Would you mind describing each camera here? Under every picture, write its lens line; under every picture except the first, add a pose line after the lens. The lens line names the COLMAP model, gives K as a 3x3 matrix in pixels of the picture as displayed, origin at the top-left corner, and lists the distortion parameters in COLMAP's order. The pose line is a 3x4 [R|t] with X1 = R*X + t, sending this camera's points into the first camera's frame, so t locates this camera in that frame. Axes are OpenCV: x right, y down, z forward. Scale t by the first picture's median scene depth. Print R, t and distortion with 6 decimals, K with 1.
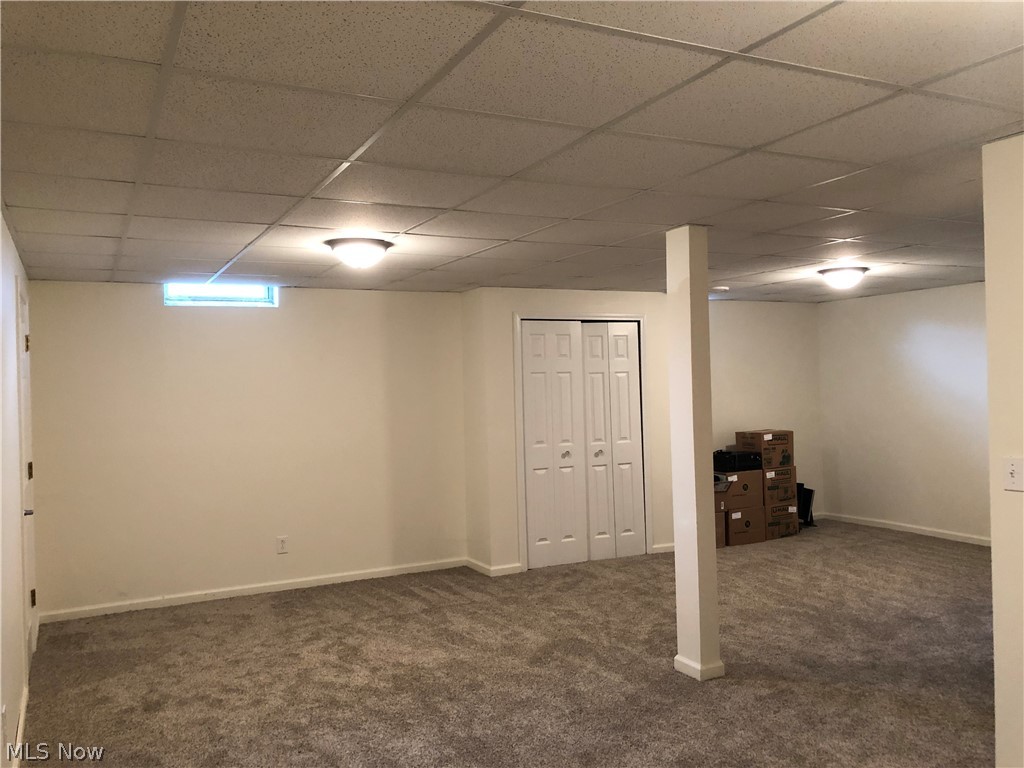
lens RADIAL K [[840.6, 0, 512.0], [0, 840.6, 384.0], [0, 0, 1]] dist [0.031665, -0.004571]
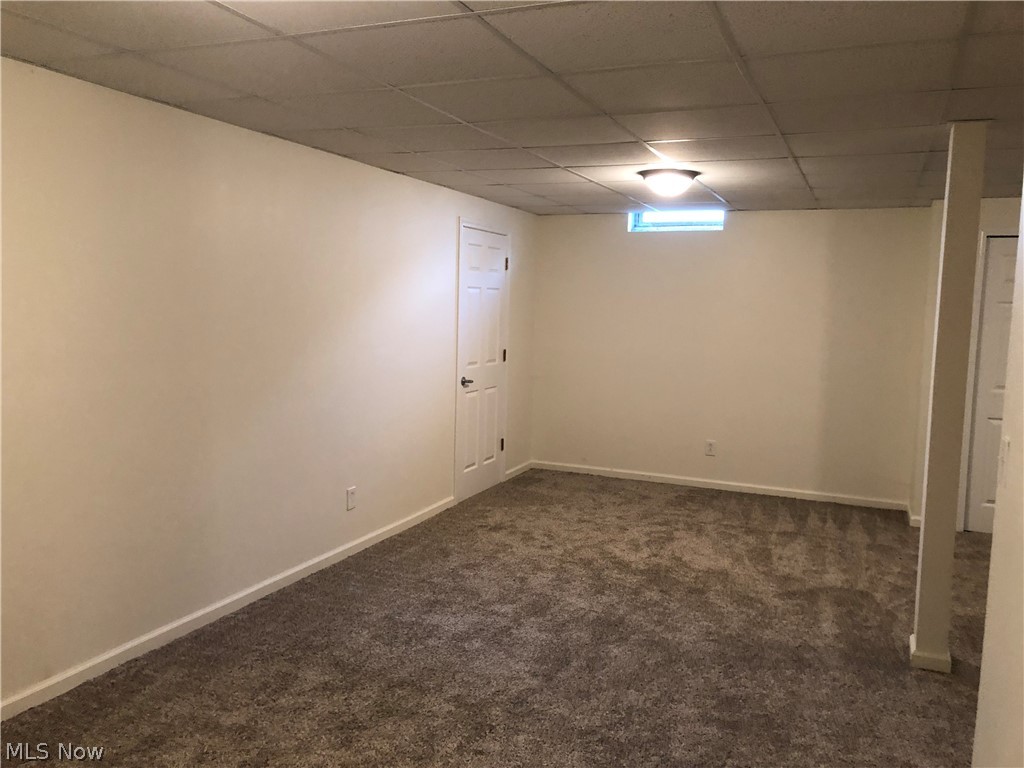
lens RADIAL K [[840.6, 0, 512.0], [0, 840.6, 384.0], [0, 0, 1]] dist [0.031665, -0.004571]
pose [[0.640851, 0.122793, -0.757781, 0.539342], [-0.046225, 0.991505, 0.121574, -0.021033], [0.766272, -0.042882, 0.641083, 0.129508]]
